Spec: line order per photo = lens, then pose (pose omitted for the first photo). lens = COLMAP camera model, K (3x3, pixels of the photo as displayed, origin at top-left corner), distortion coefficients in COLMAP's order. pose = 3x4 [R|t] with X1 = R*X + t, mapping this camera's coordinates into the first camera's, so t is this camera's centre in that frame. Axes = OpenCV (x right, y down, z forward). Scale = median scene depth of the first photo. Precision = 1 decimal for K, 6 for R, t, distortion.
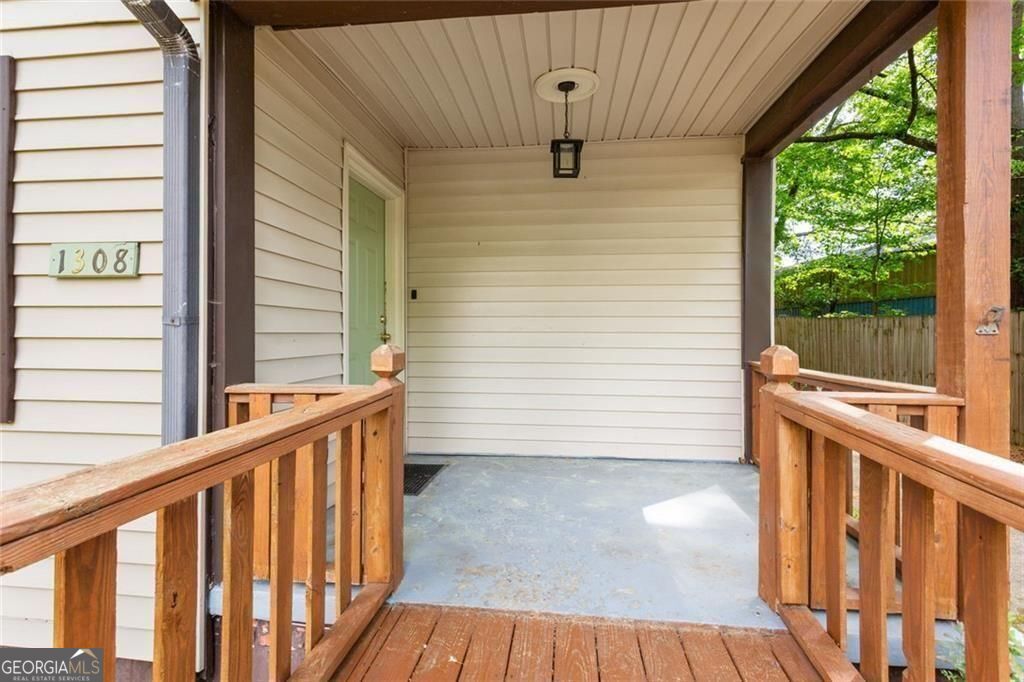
lens RADIAL K [[490.2, 0, 510.8], [0, 490.2, 334.5], [0, 0, 1]] dist [0.004121, 0.000231]
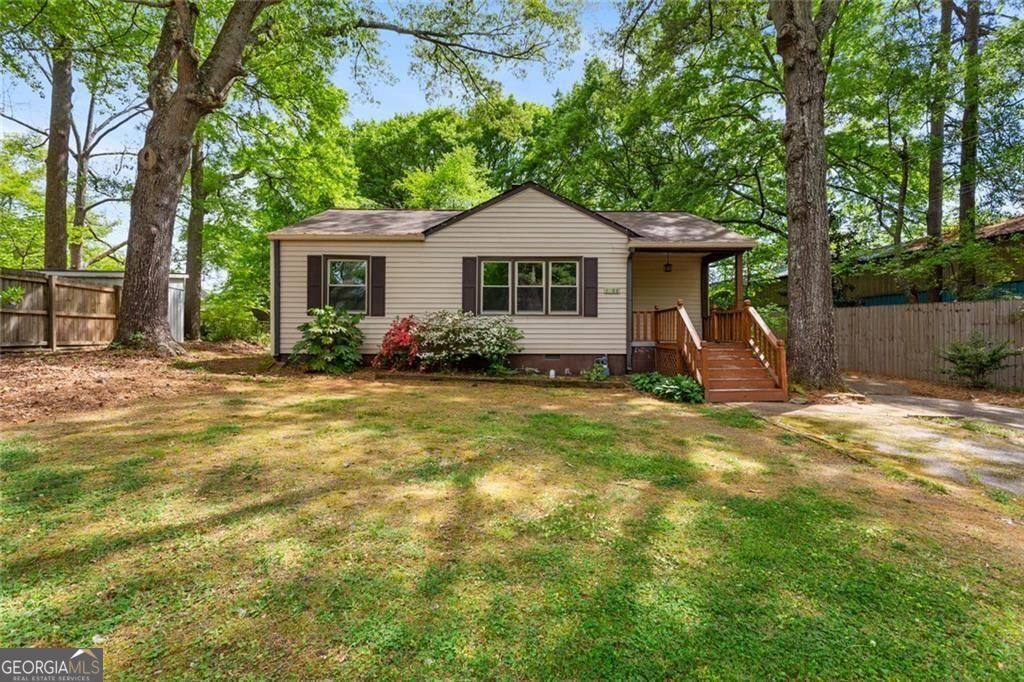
lens RADIAL K [[490.2, 0, 510.8], [0, 490.2, 334.5], [0, 0, 1]] dist [0.004121, 0.000231]
pose [[0.988223, 0.006281, 0.152894, -0.740485], [-0.002744, 0.999724, -0.023328, 0.135129], [-0.152999, 0.022634, 0.987967, -1.198329]]
